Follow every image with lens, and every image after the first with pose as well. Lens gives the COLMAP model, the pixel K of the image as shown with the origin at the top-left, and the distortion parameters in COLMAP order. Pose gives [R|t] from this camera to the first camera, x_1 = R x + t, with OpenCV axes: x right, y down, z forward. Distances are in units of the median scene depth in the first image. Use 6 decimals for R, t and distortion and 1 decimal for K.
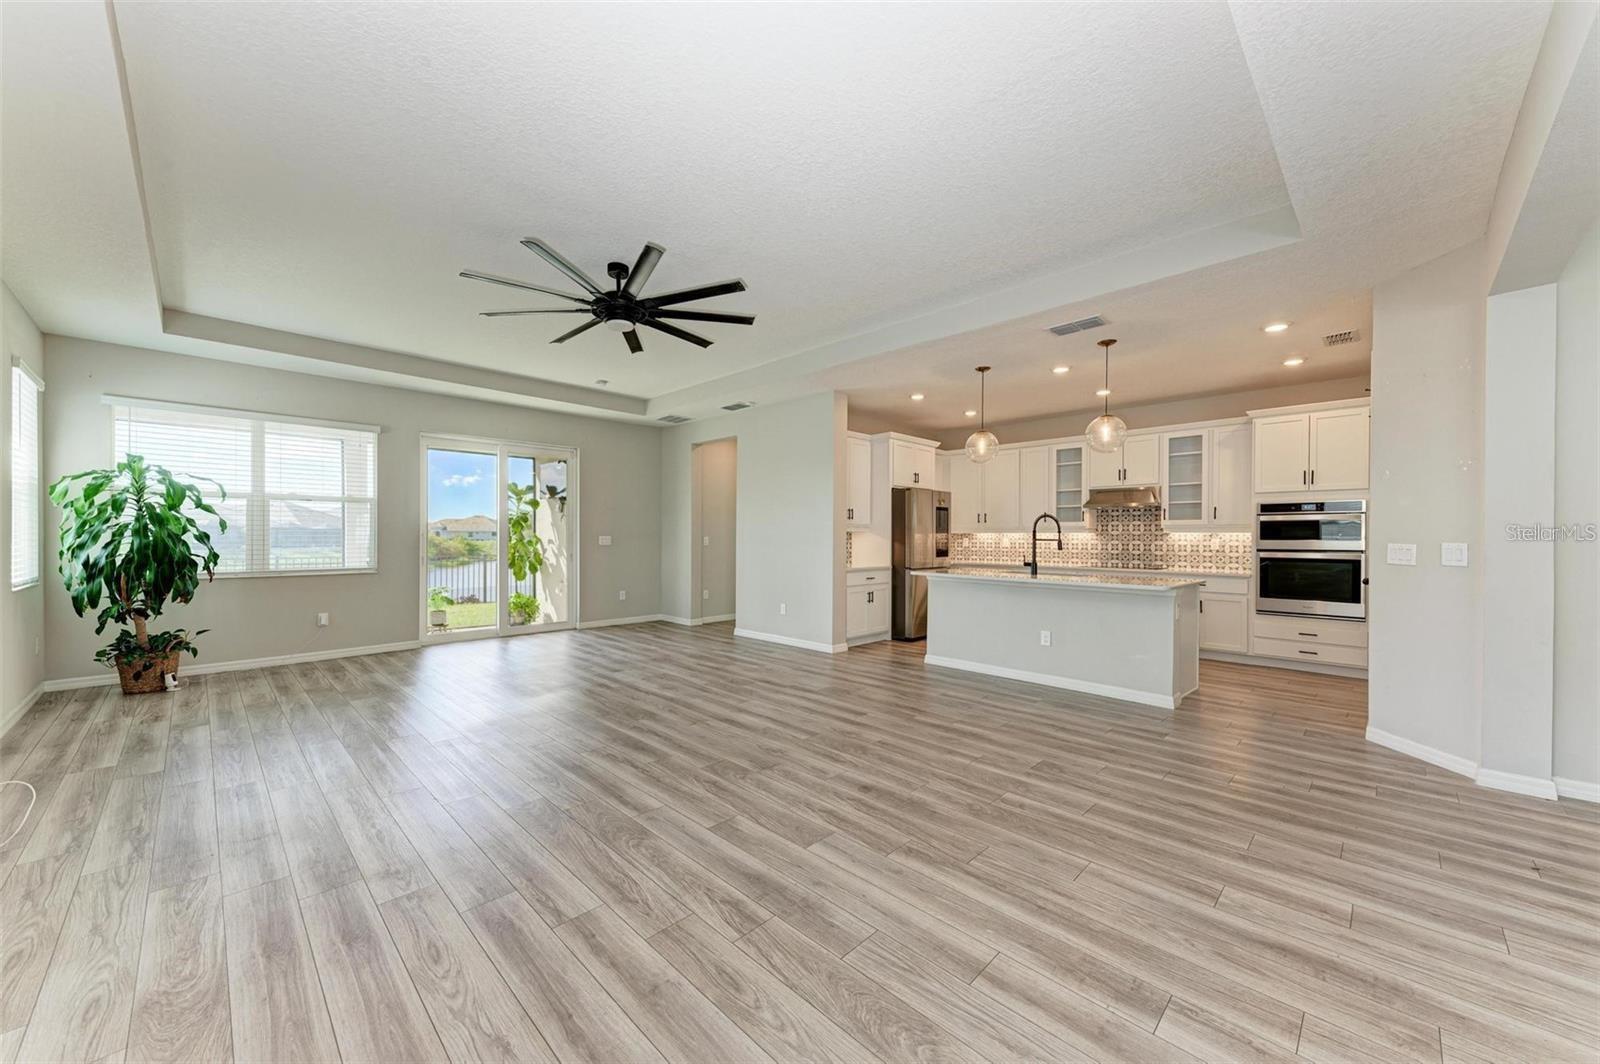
lens RADIAL K [[591.5, 0, 798.8], [0, 591.5, 537.8], [0, 0, 1]] dist [0.021354, -0.007356]
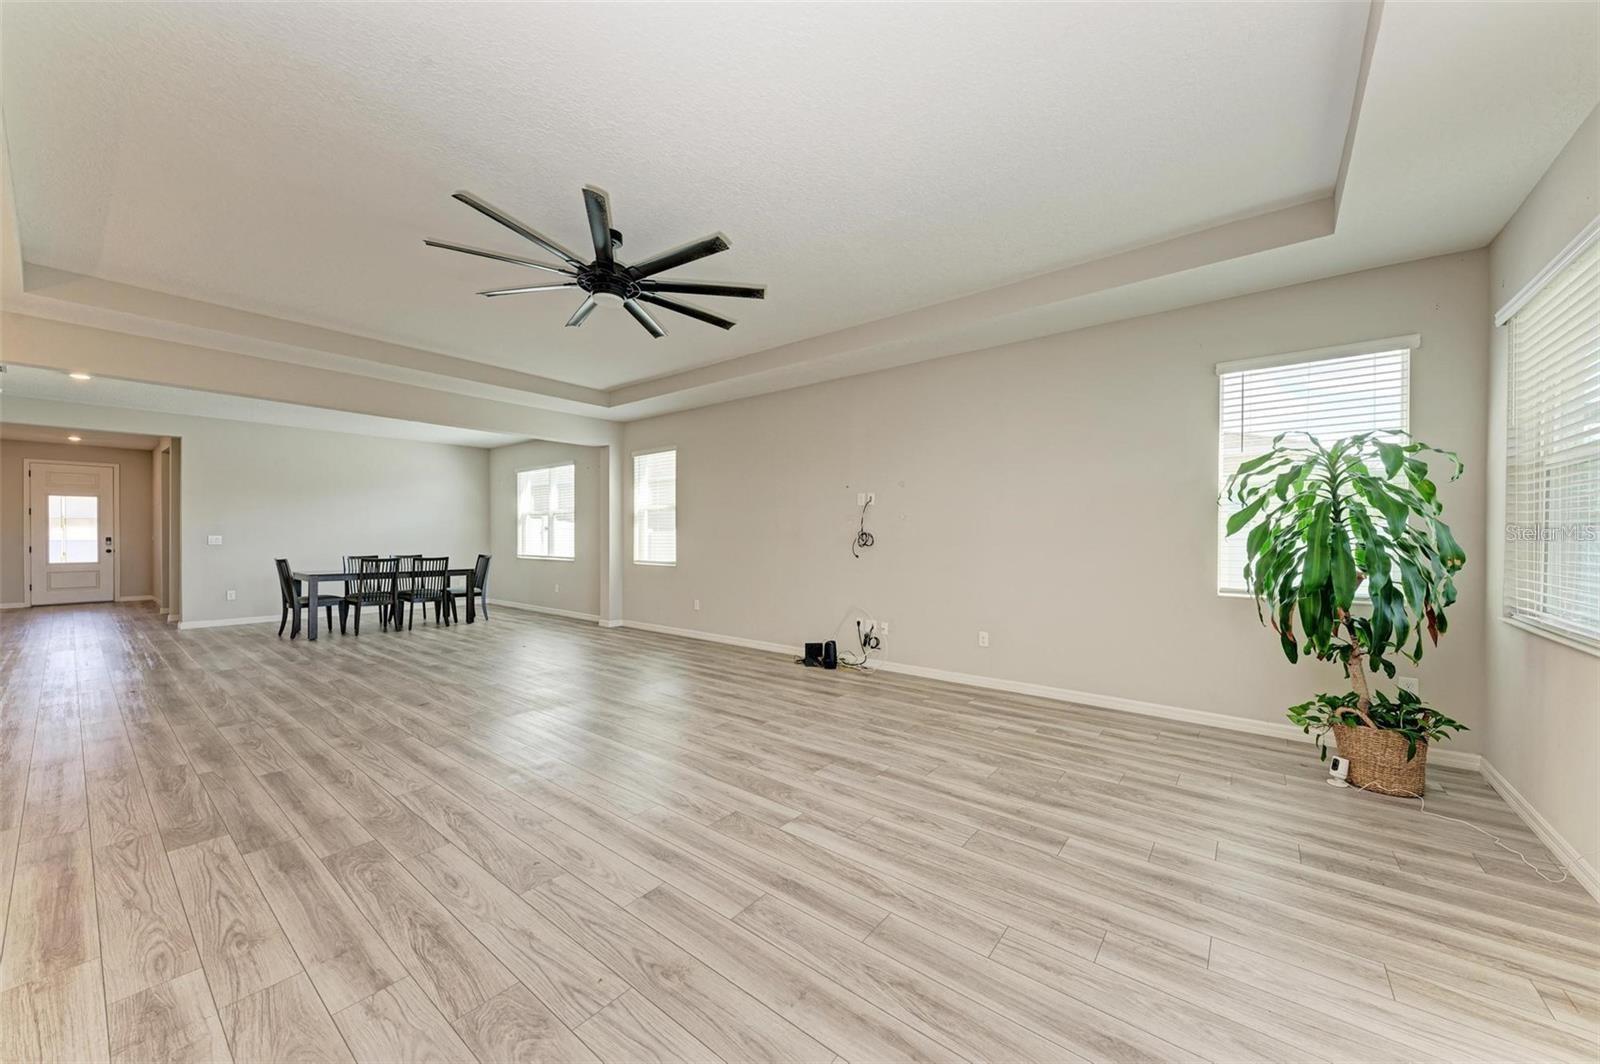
lens RADIAL K [[577.1, 0, 802.5], [0, 577.1, 539.0], [0, 0, 1]] dist [0.006775, -0.000138]
pose [[-0.993194, -0.006904, -0.116268, -0.400681], [-0.007922, 0.999934, 0.008300, -0.008231], [0.116203, 0.009165, -0.993183, 1.542955]]
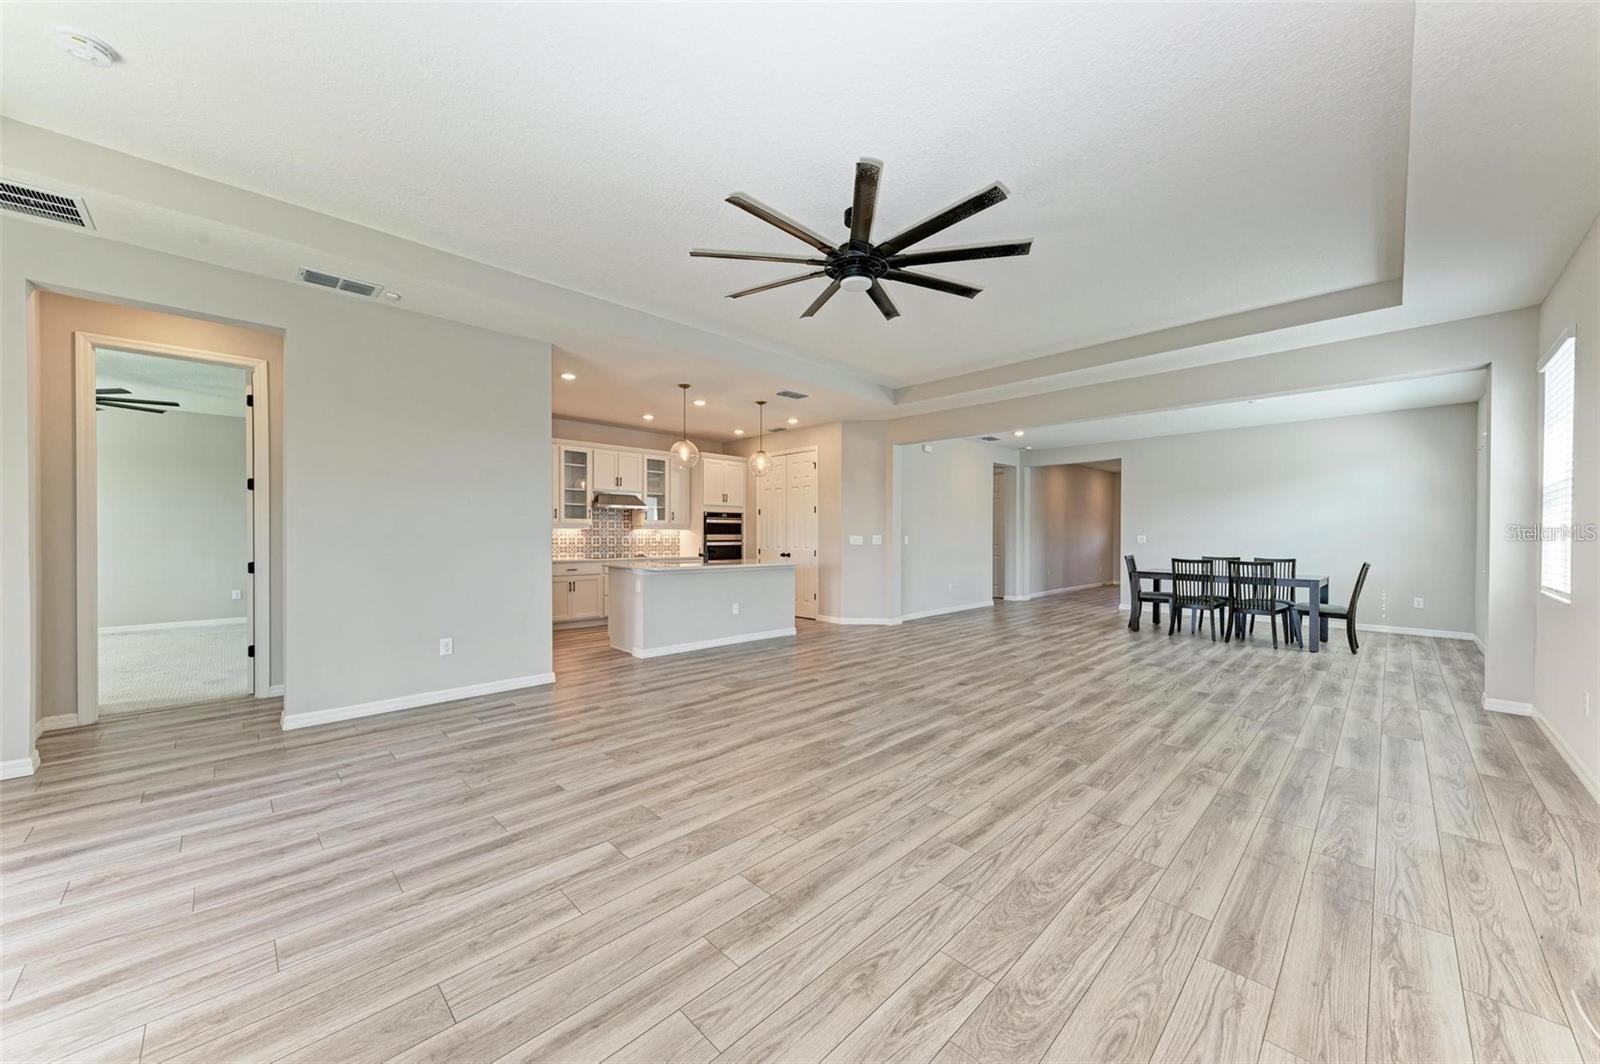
lens RADIAL K [[577.1, 0, 802.5], [0, 577.1, 539.0], [0, 0, 1]] dist [0.006775, -0.000138]
pose [[0.005345, -0.012142, 0.999912, -0.915454], [-0.000039, 0.999926, 0.012142, -0.004015], [-0.999986, -0.000104, 0.005345, 0.872065]]
